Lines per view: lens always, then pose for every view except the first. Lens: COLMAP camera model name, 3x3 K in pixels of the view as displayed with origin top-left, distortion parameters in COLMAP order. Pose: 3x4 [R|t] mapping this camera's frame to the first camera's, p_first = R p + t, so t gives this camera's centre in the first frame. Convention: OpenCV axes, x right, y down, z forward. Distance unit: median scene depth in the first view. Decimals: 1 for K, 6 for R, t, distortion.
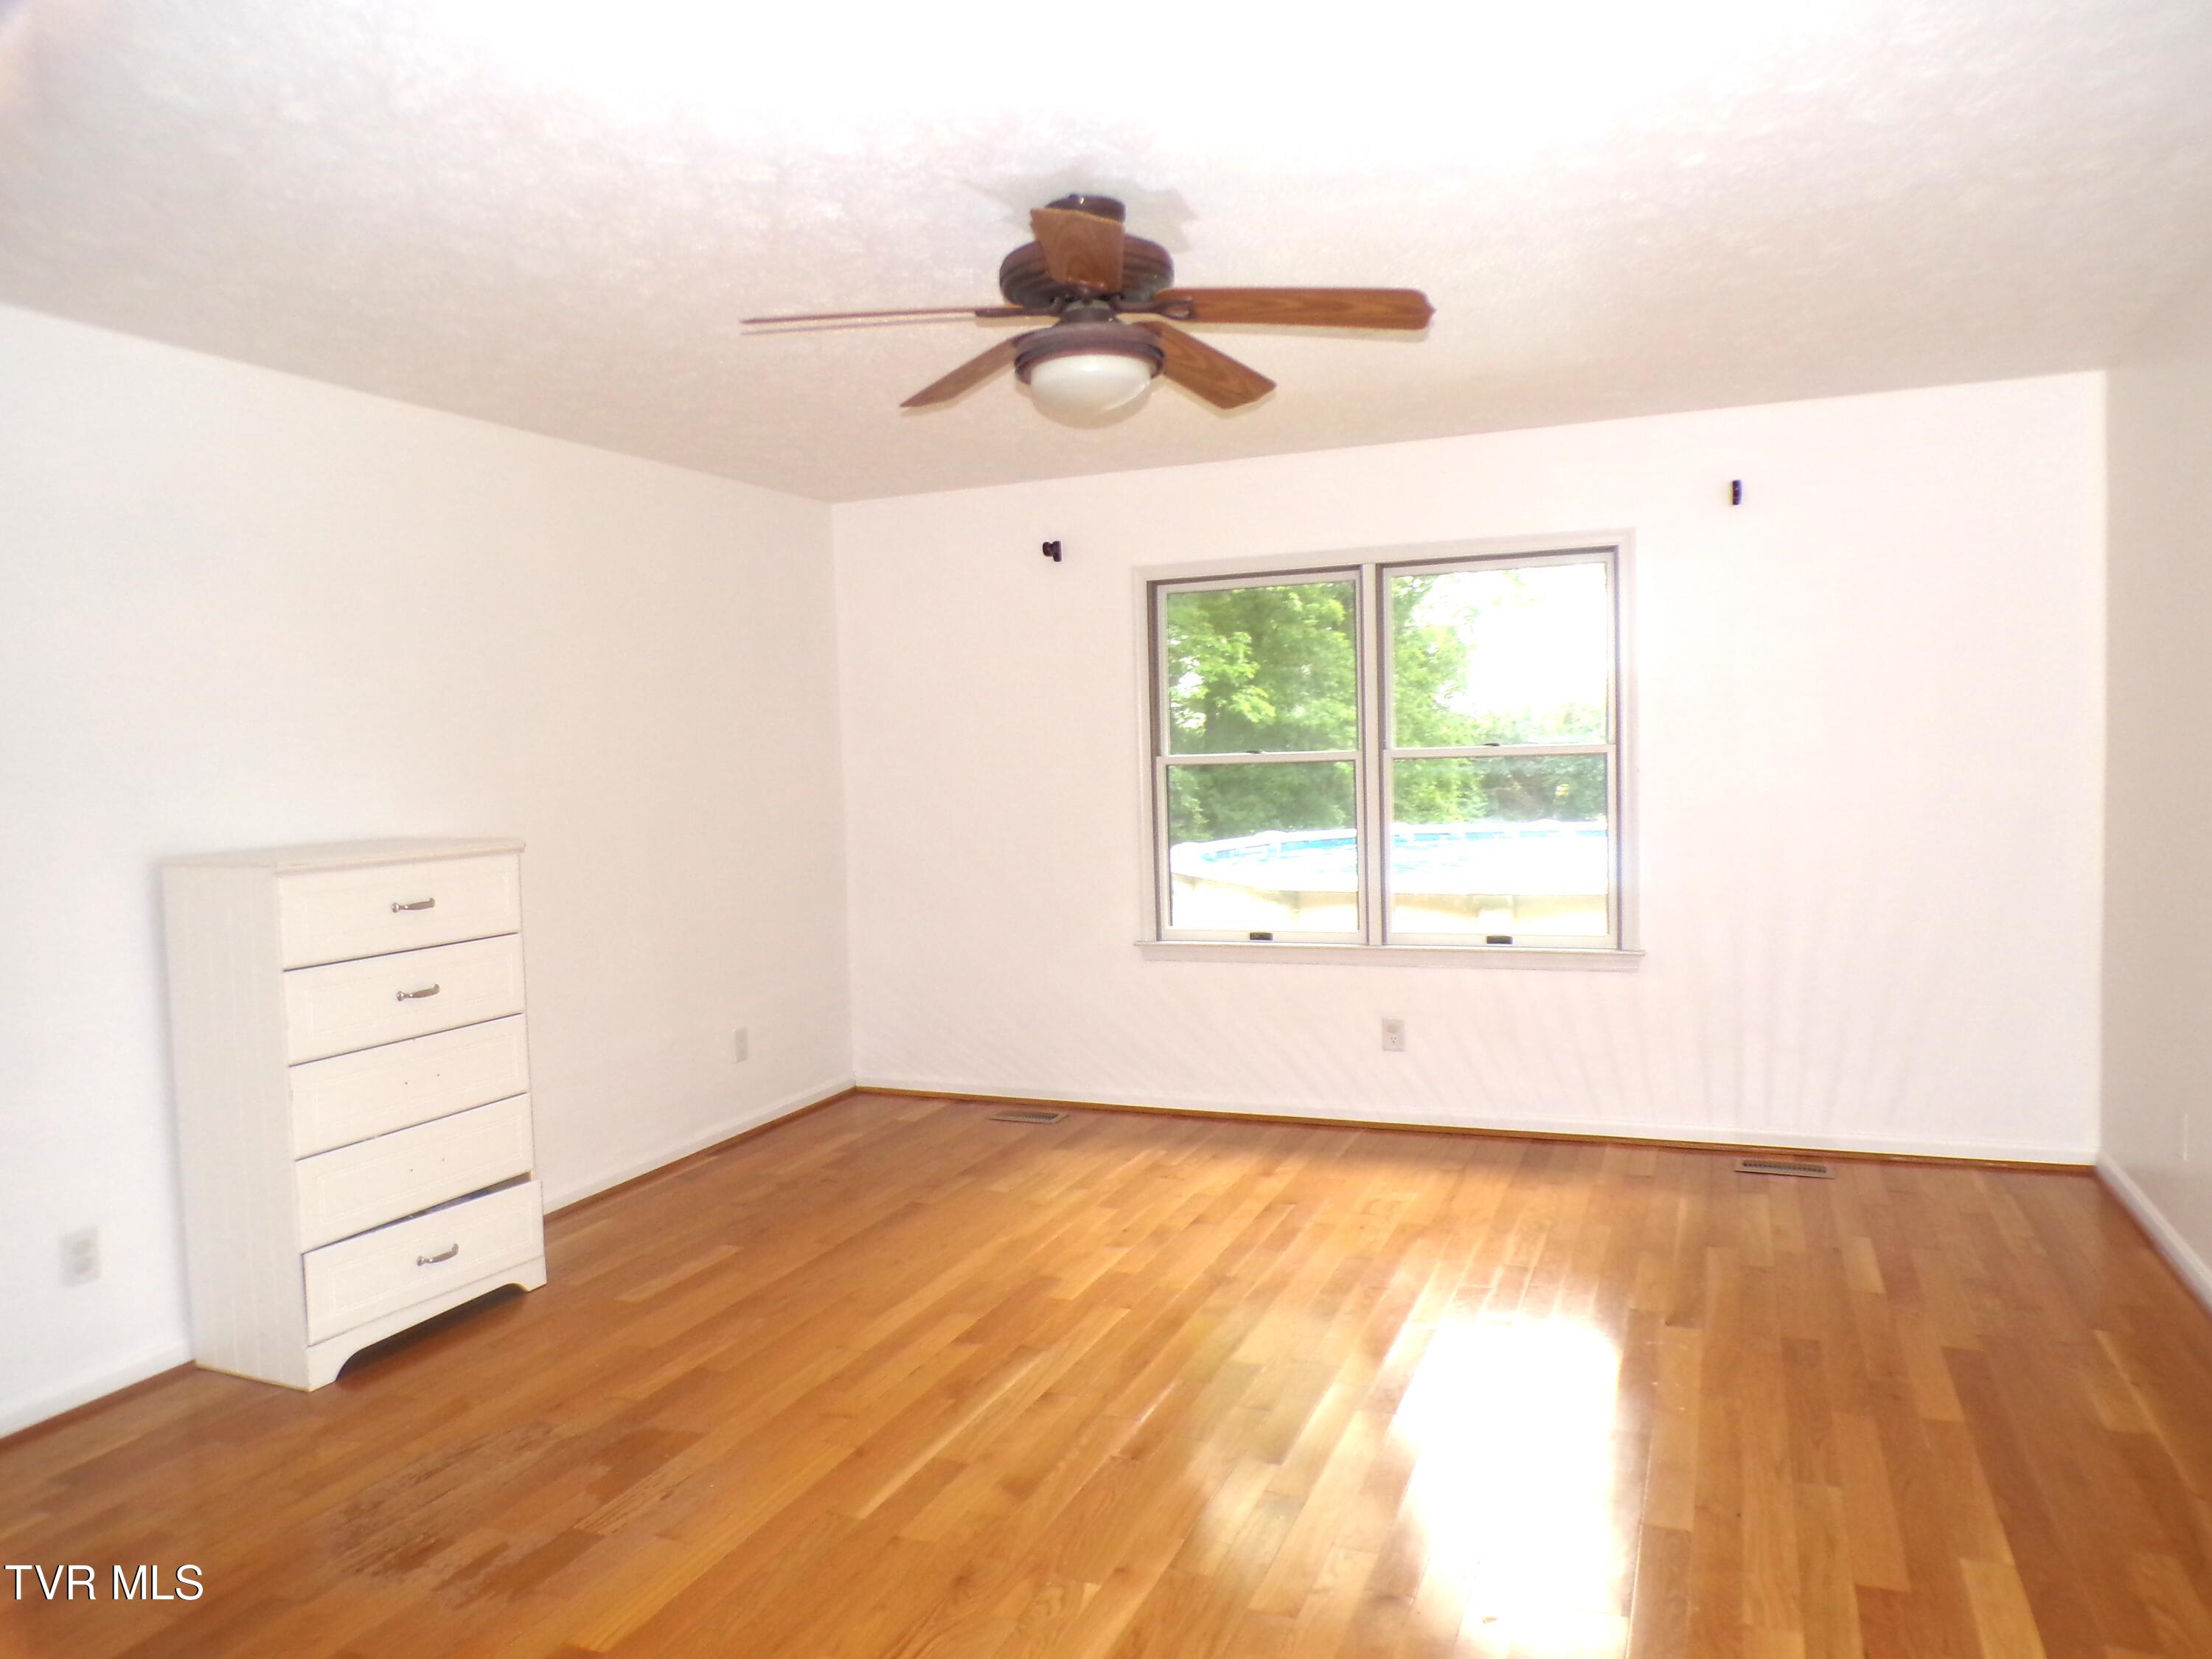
lens RADIAL K [[1481.9, 0, 1106.0], [0, 1481.9, 829.5], [0, 0, 1]] dist [-0.031659, -0.000925]
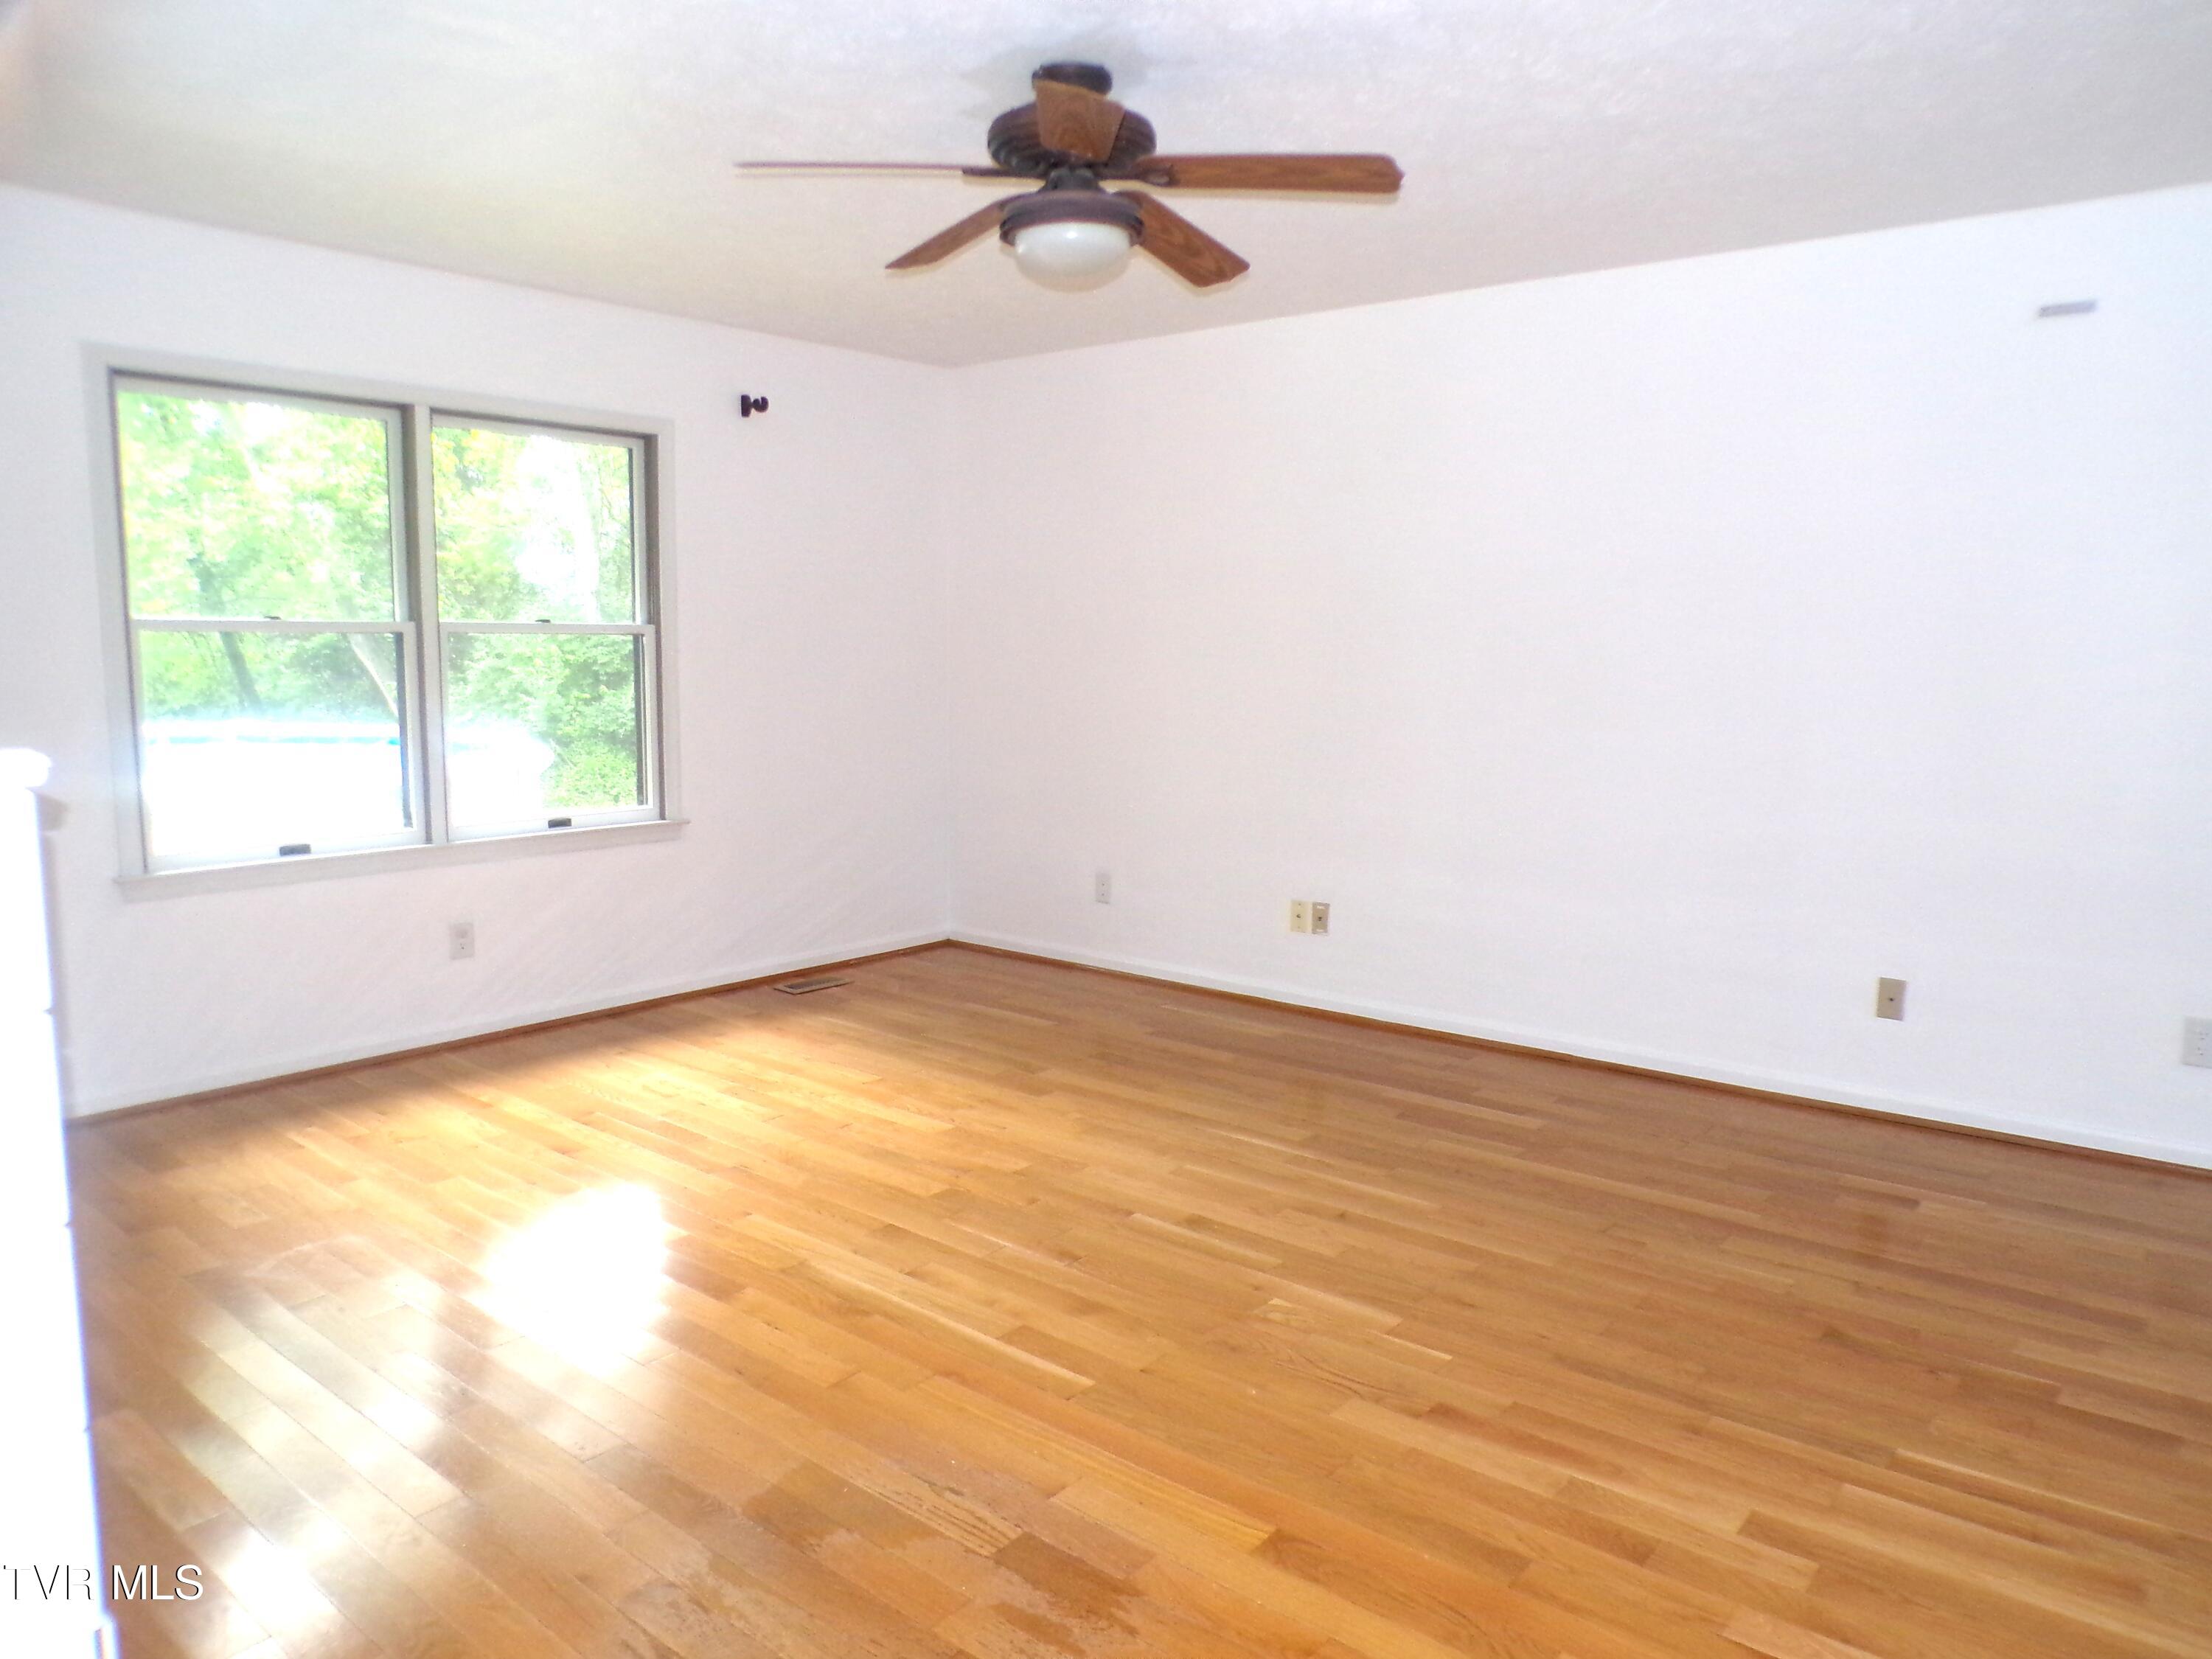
lens RADIAL K [[1481.9, 0, 1106.0], [0, 1481.9, 829.5], [0, 0, 1]] dist [-0.031659, -0.000925]
pose [[0.289923, -0.083688, 0.953384, -0.752865], [0.033068, 0.996451, 0.077412, 0.019514], [-0.956478, 0.009083, 0.291662, 0.497058]]
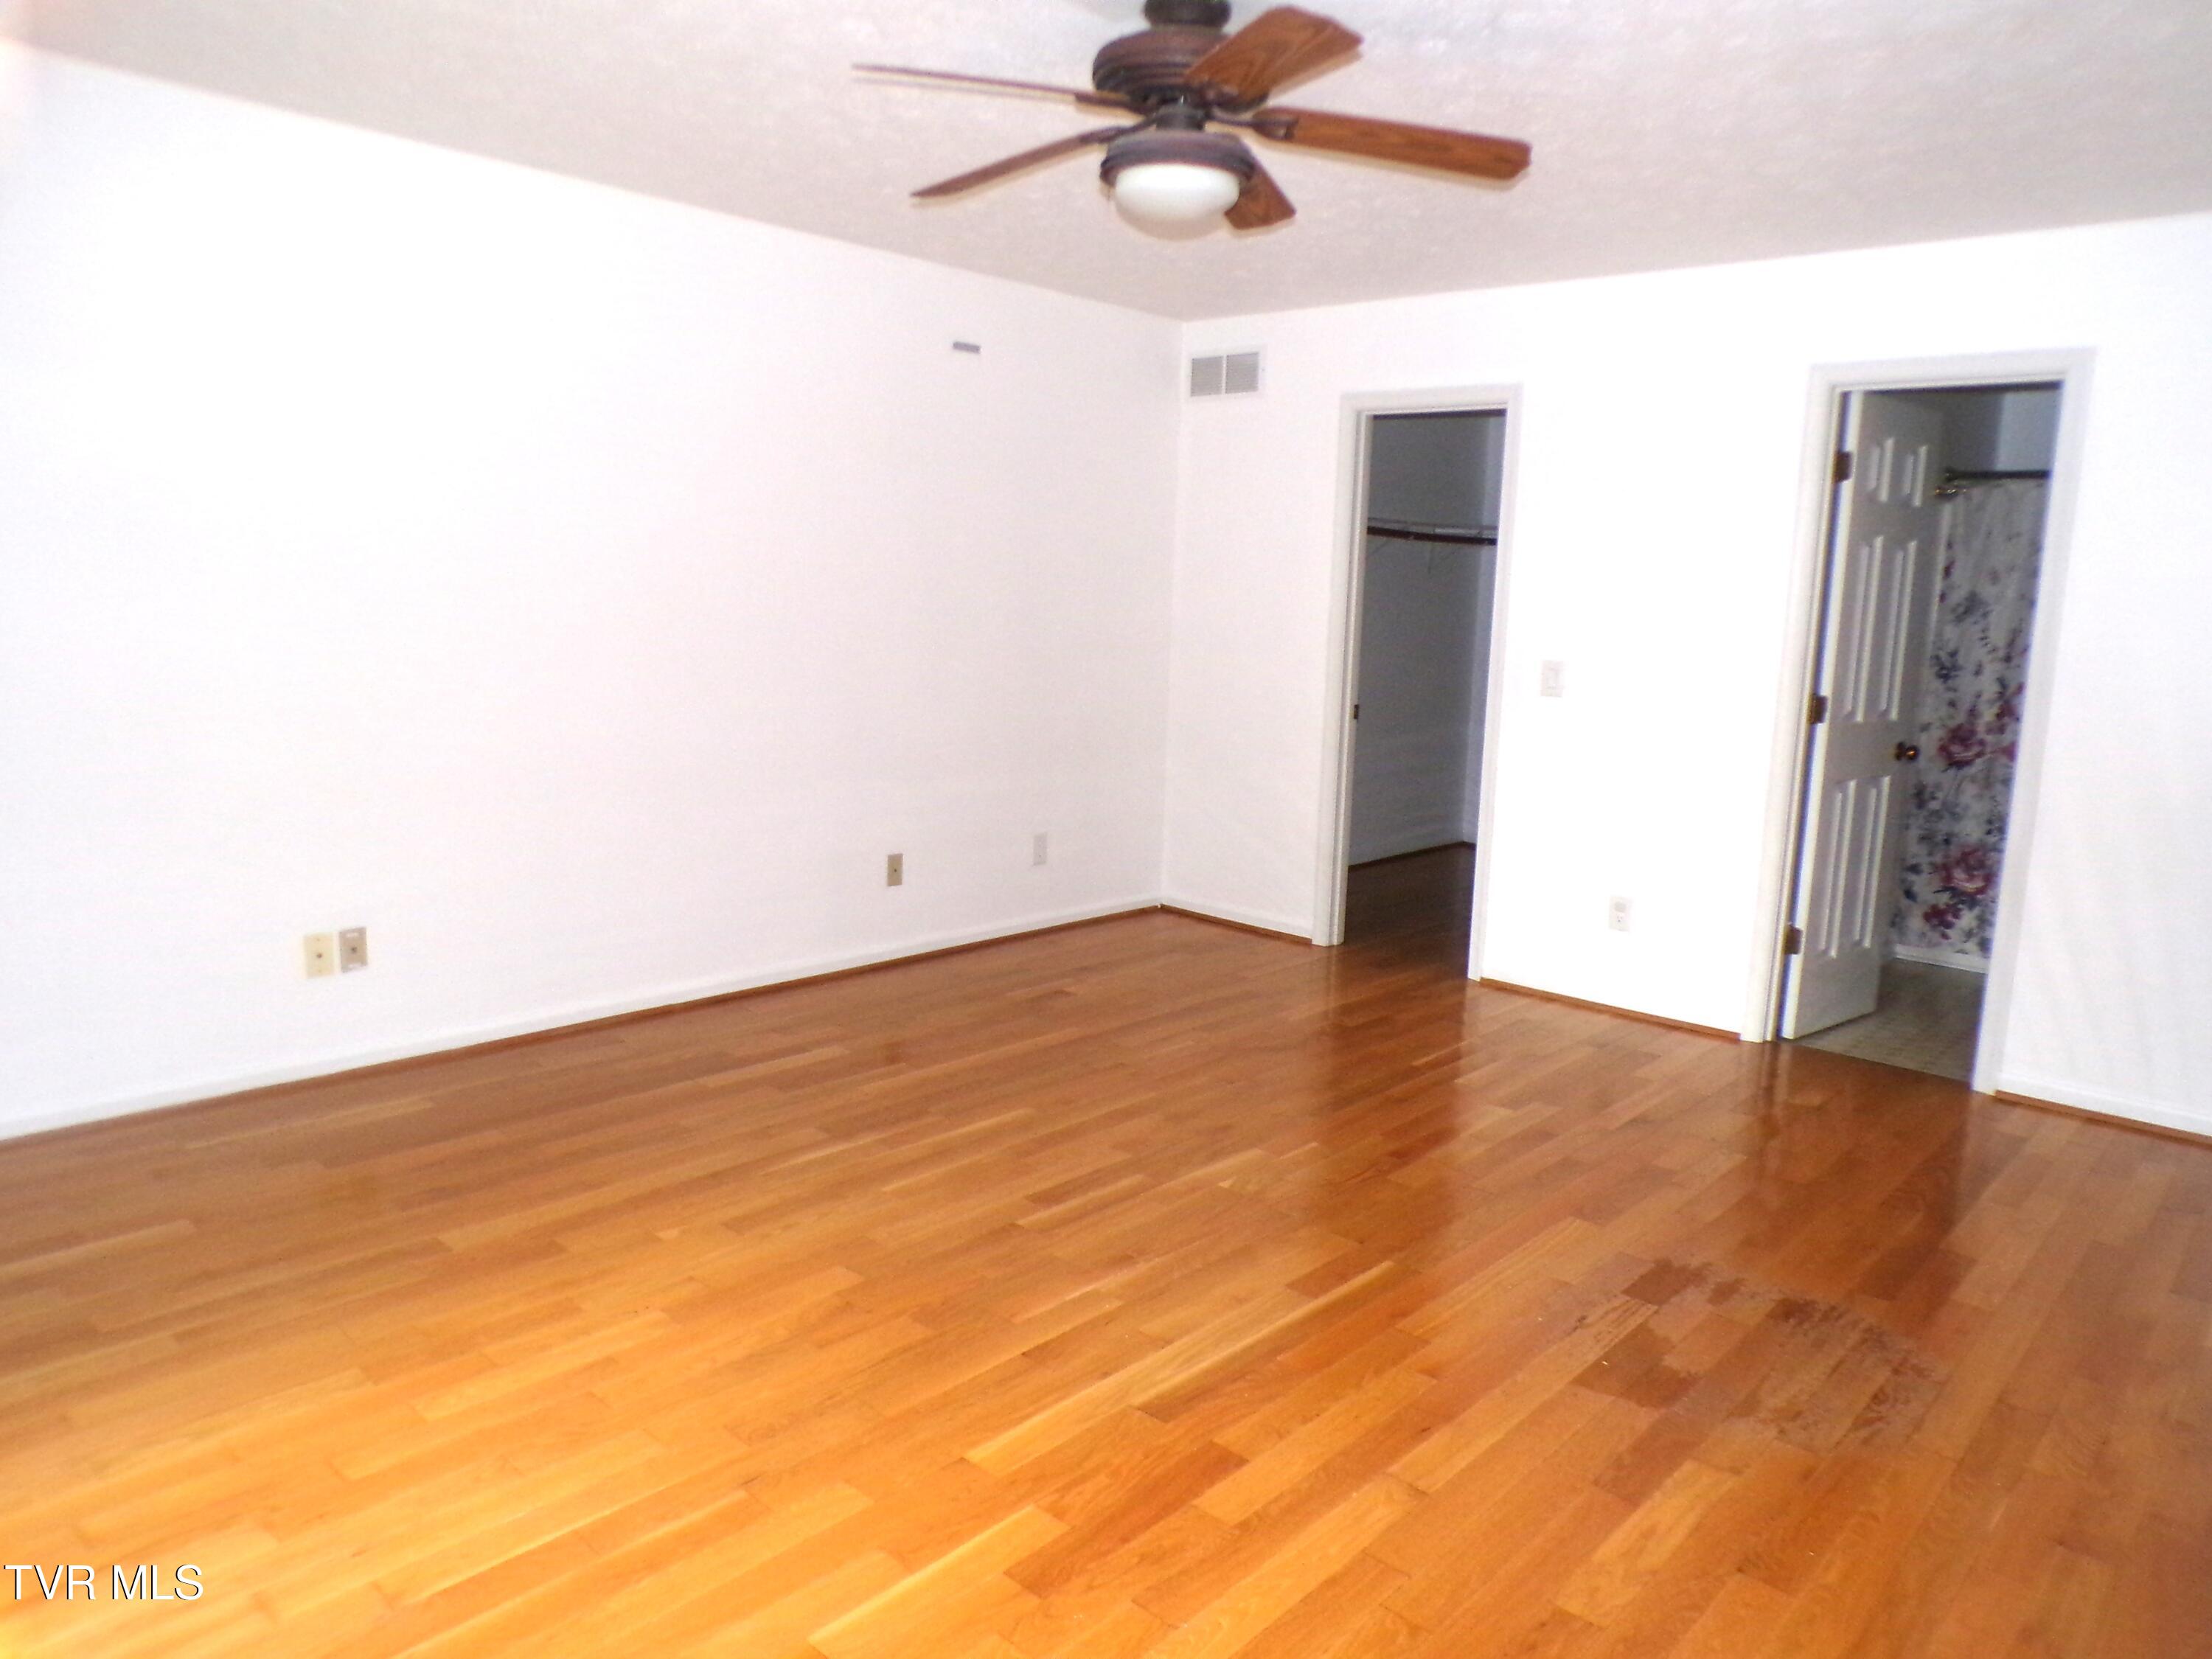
lens RADIAL K [[1510.2, 0, 1110.4], [0, 1510.2, 746.4], [0, 0, 1]] dist [-0.034270, 0.001394]
pose [[-0.941993, -0.032580, 0.334047, -0.238889], [0.015931, 0.989816, 0.141460, -0.065235], [-0.335253, 0.138576, -0.931881, 1.482158]]
